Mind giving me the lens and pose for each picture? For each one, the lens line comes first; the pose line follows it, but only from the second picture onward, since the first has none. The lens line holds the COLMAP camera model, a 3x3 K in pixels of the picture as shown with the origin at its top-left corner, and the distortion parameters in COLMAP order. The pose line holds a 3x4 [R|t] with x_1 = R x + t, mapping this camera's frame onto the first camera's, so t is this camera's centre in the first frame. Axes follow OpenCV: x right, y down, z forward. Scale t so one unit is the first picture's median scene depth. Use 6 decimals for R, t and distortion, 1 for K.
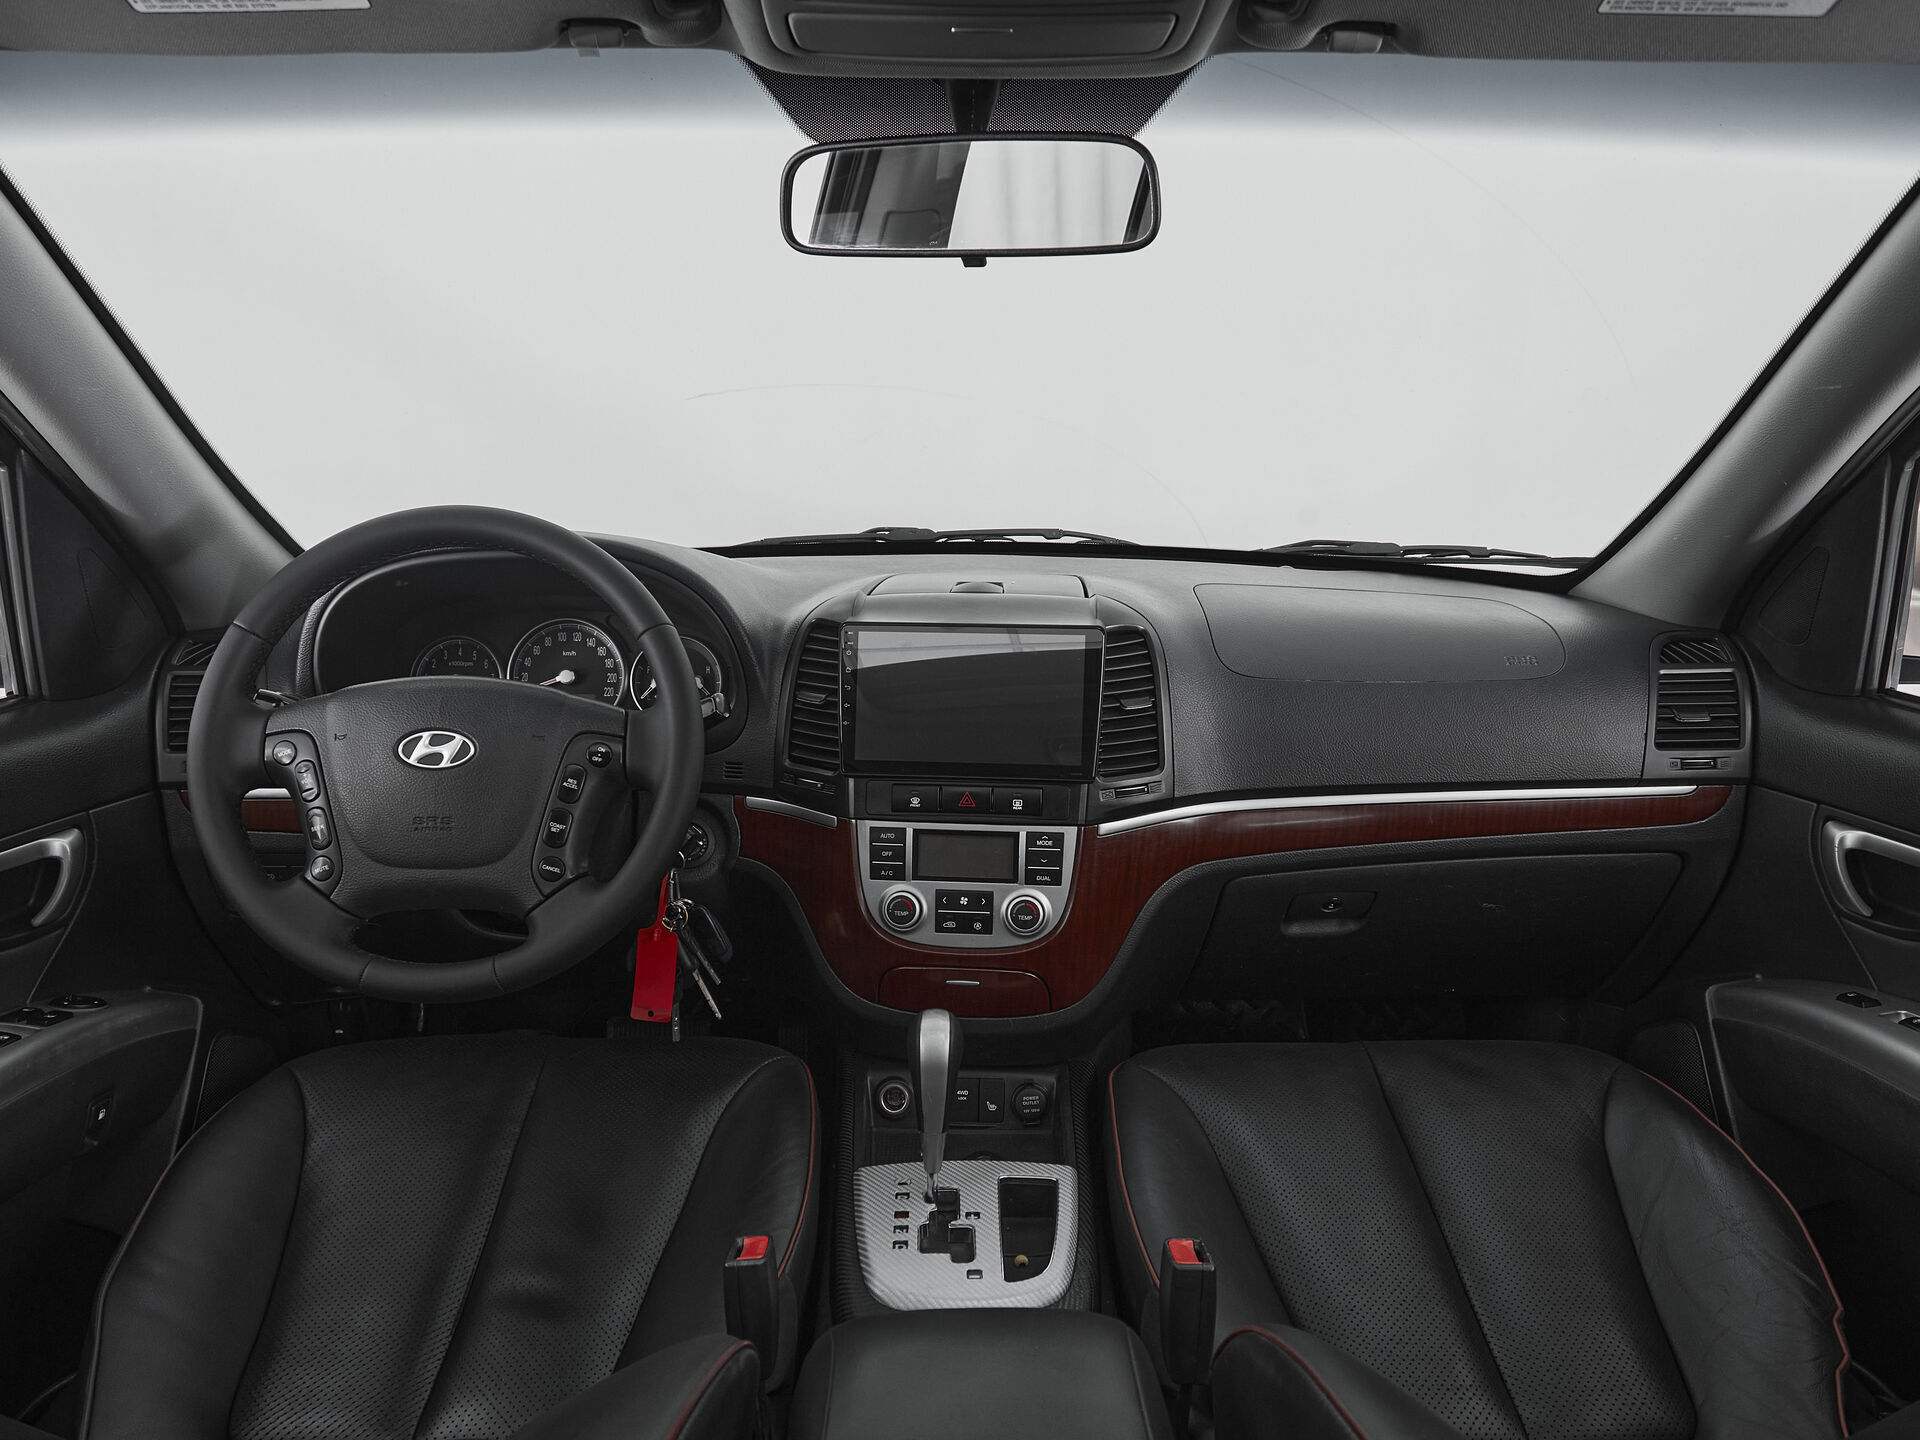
lens RADIAL K [[1226.9, 0, 955.2], [0, 1226.9, 825.2], [0, 0, 1]] dist [-0.001168, -0.000921]
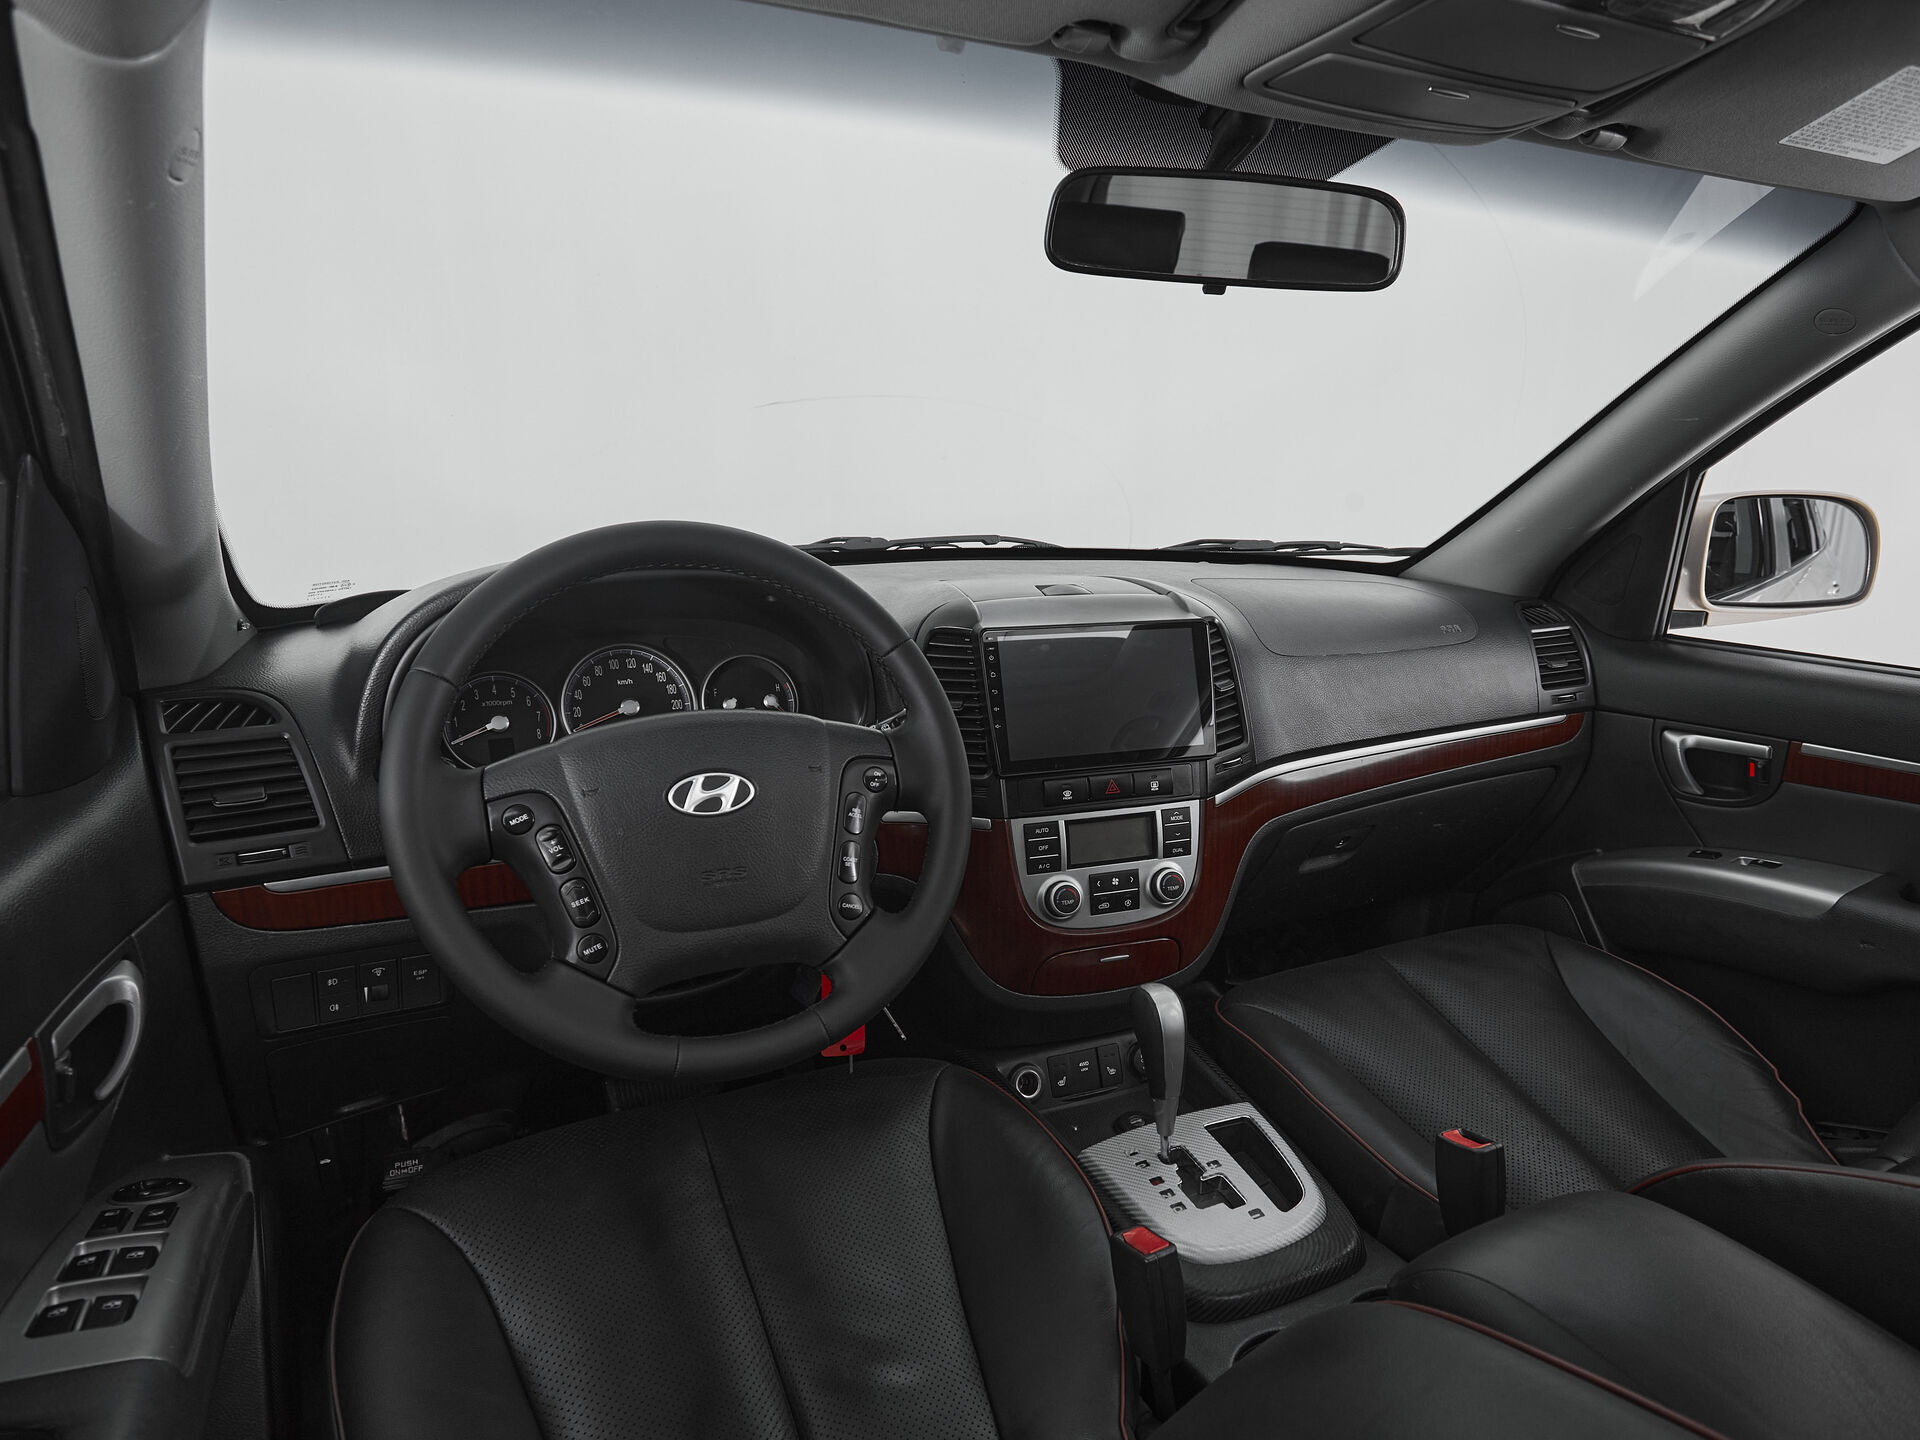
lens RADIAL K [[1137.4, 0, 1017.5], [0, 1137.4, 795.6], [0, 0, 1]] dist [-0.000213, -0.000511]
pose [[0.900840, -0.117926, 0.417829, -0.470401], [0.123093, 0.992287, 0.014669, -0.037193], [-0.416336, 0.038217, 0.908407, 0.131278]]
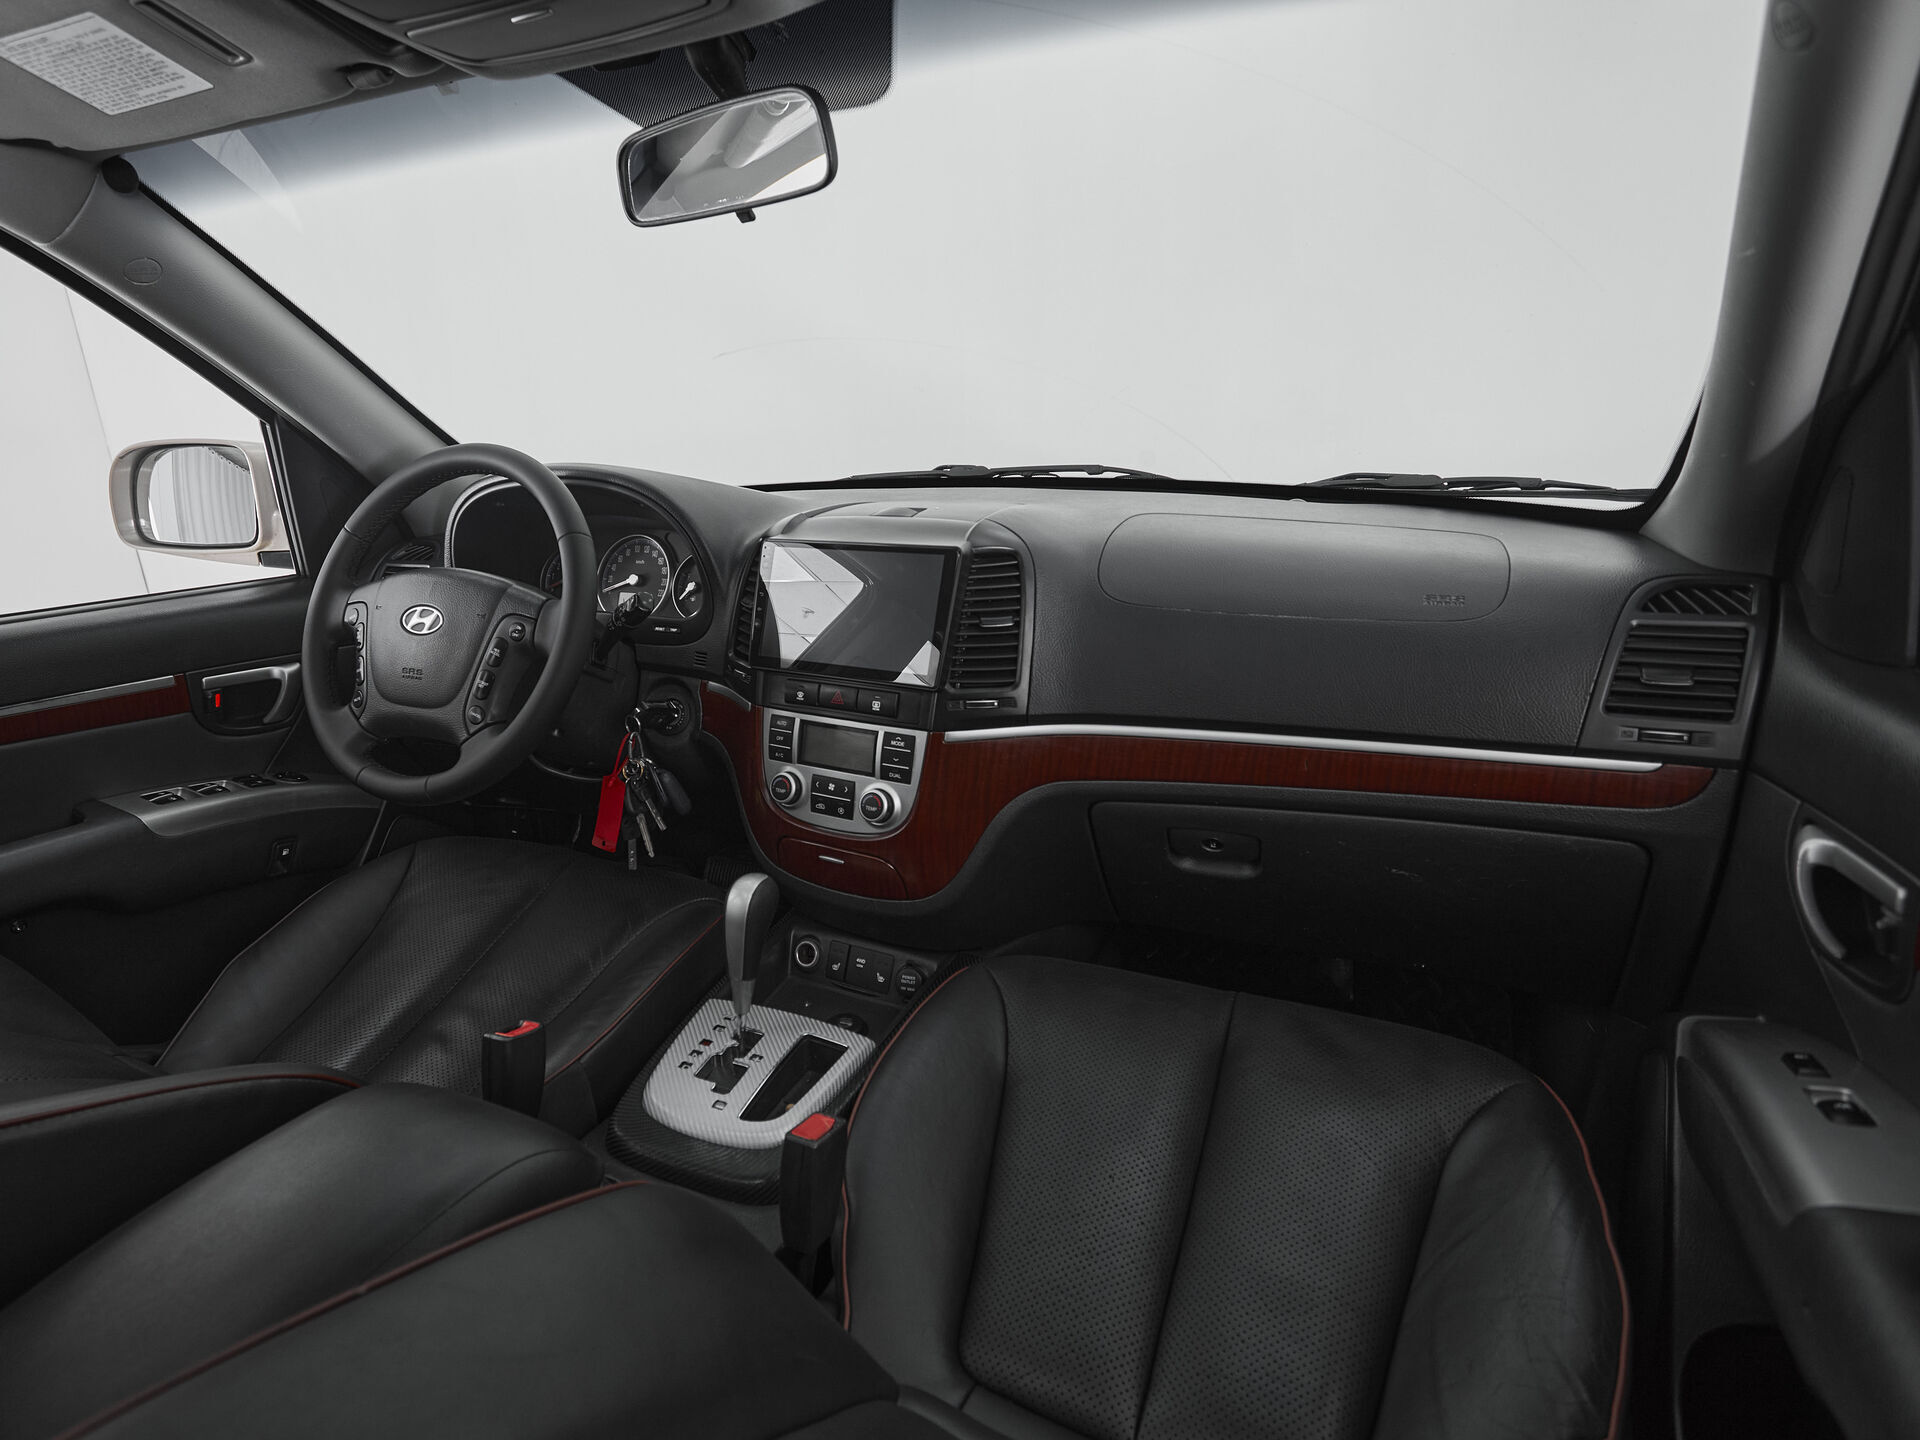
lens RADIAL K [[1038.9, 0, 862.1], [0, 1038.9, 727.0], [0, 0, 1]] dist [0.000814, -0.000237]
pose [[0.888682, 0.102053, -0.447022, 0.449444], [-0.106546, 0.994192, 0.015157, -0.010497], [0.445973, 0.034158, 0.894394, 0.154194]]
